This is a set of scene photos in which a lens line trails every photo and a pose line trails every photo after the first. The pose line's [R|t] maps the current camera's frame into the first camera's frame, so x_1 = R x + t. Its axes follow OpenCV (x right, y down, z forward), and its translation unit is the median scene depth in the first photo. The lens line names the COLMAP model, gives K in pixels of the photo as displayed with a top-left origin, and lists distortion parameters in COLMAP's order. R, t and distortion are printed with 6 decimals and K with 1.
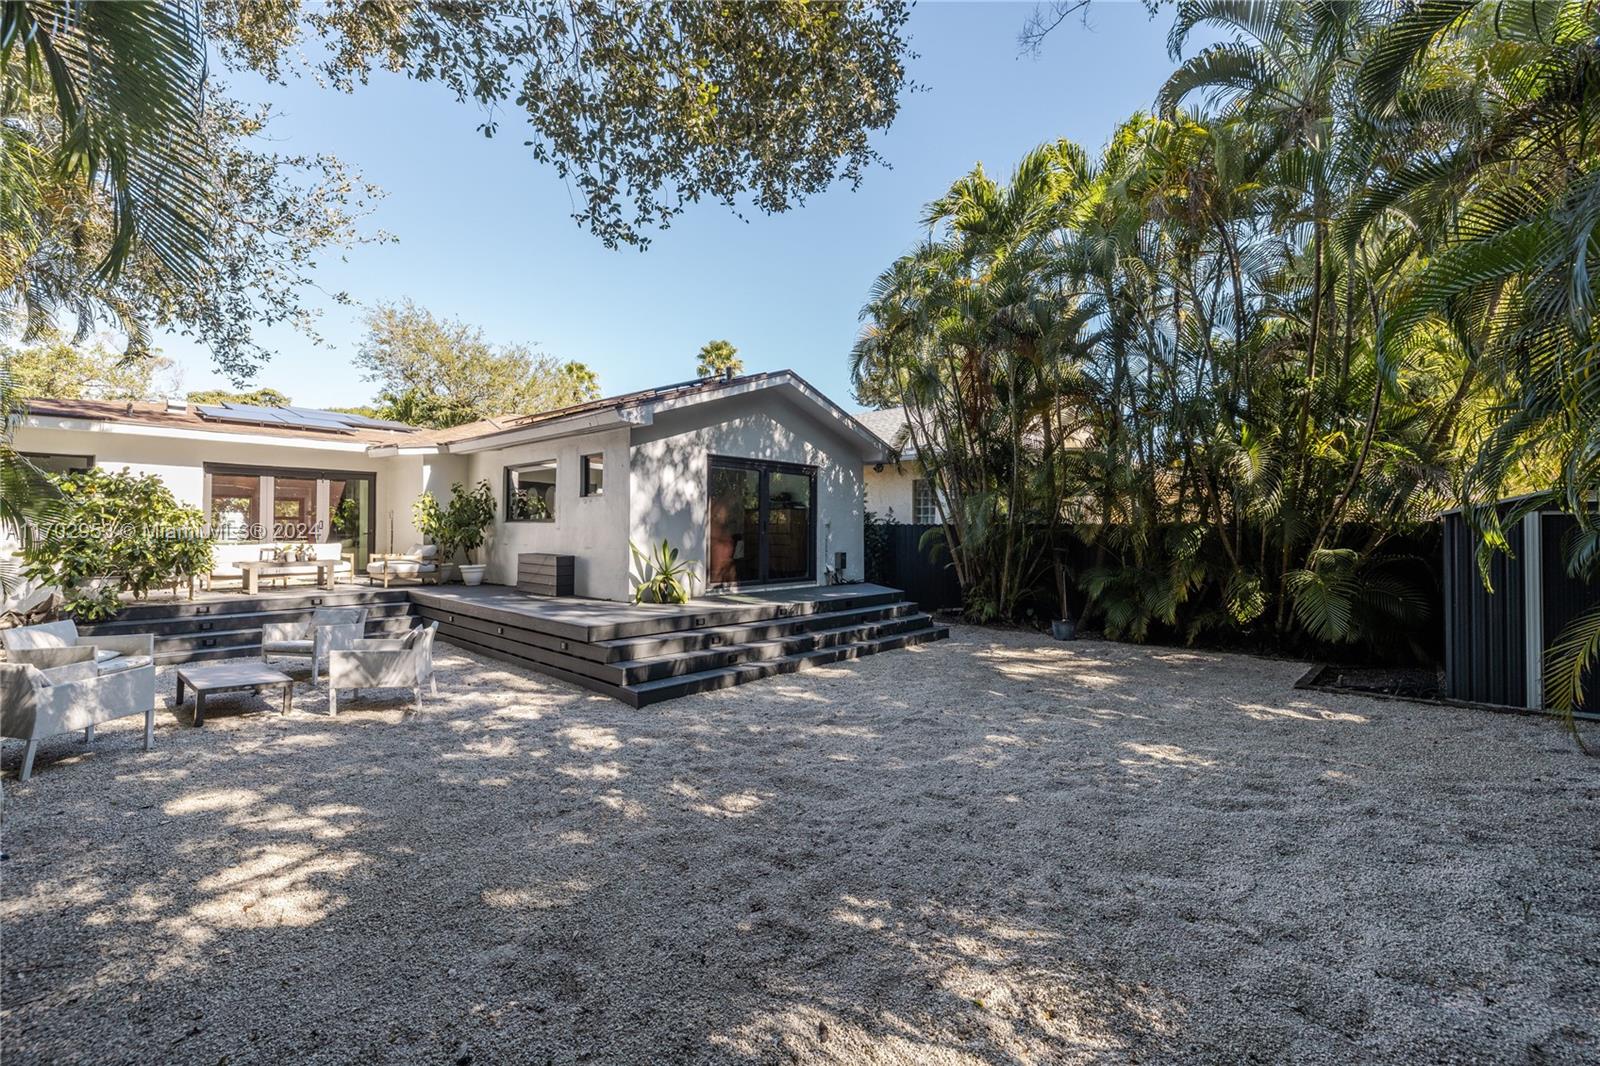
lens RADIAL K [[675.5, 0, 737.0], [0, 675.5, 528.0], [0, 0, 1]] dist [-0.001120, 0.000031]
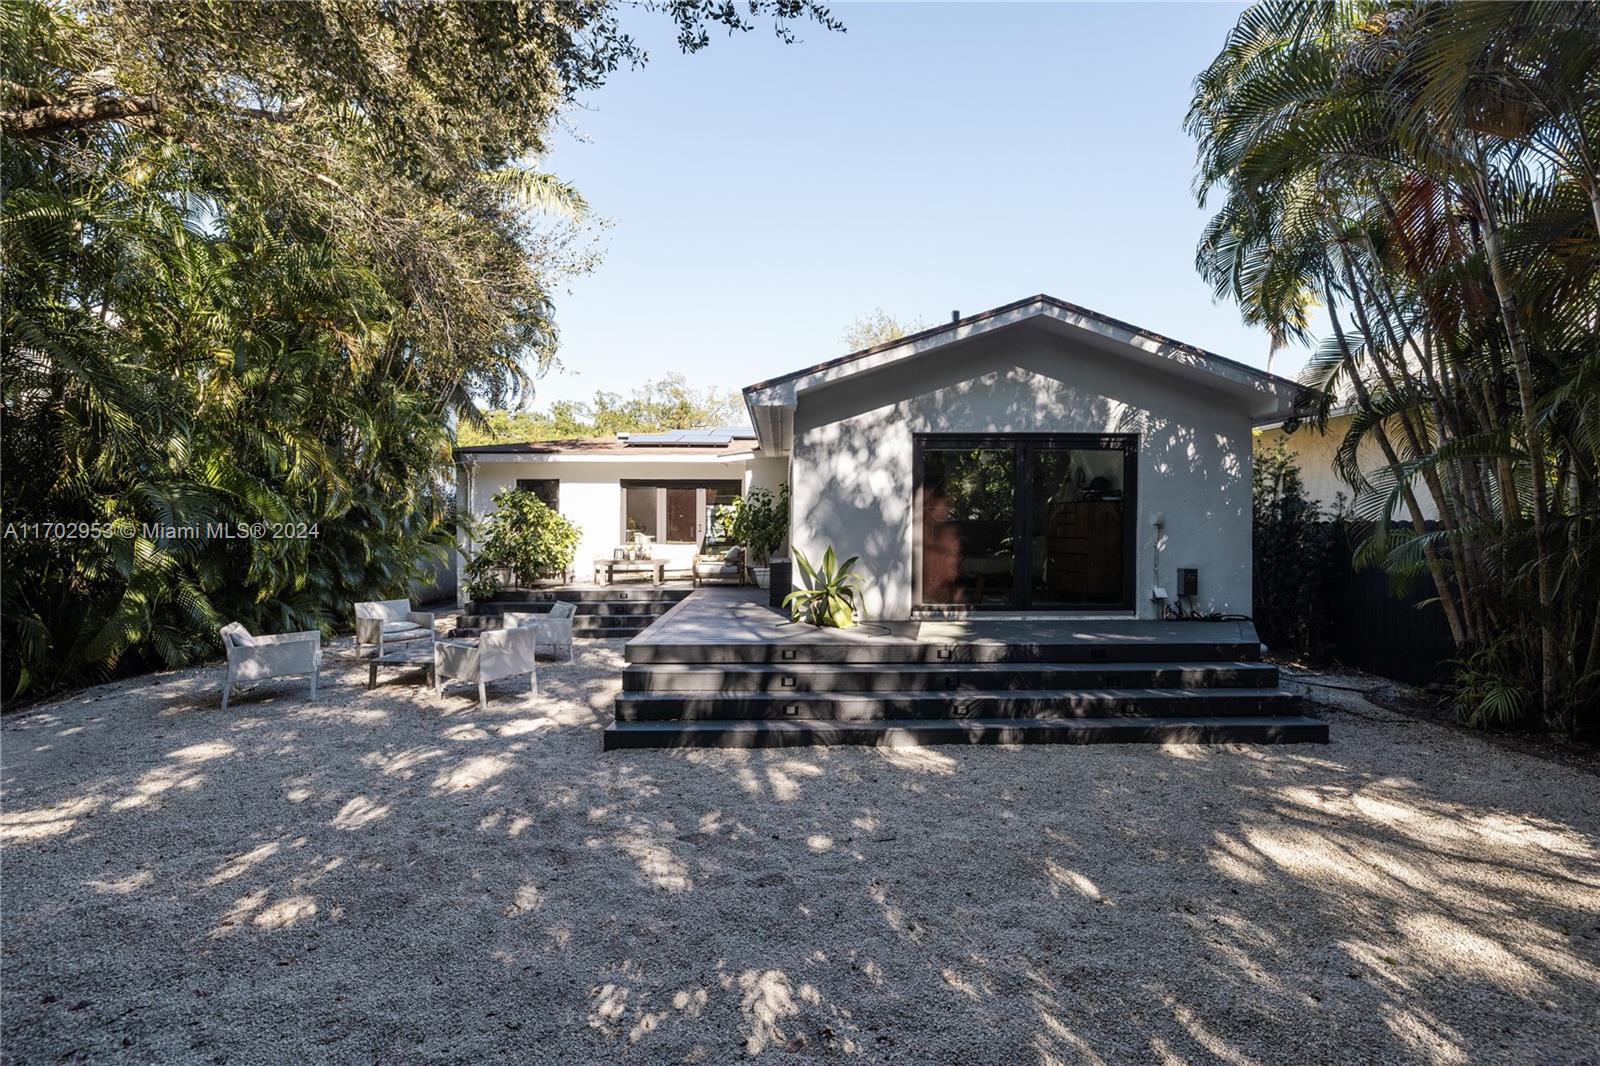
lens RADIAL K [[675.5, 0, 737.0], [0, 675.5, 528.0], [0, 0, 1]] dist [-0.001120, 0.000031]
pose [[0.720665, -0.005862, -0.693259, 0.342433], [0.007448, 0.999972, -0.000713, -0.004257], [0.693244, -0.004650, 0.720688, 0.316320]]
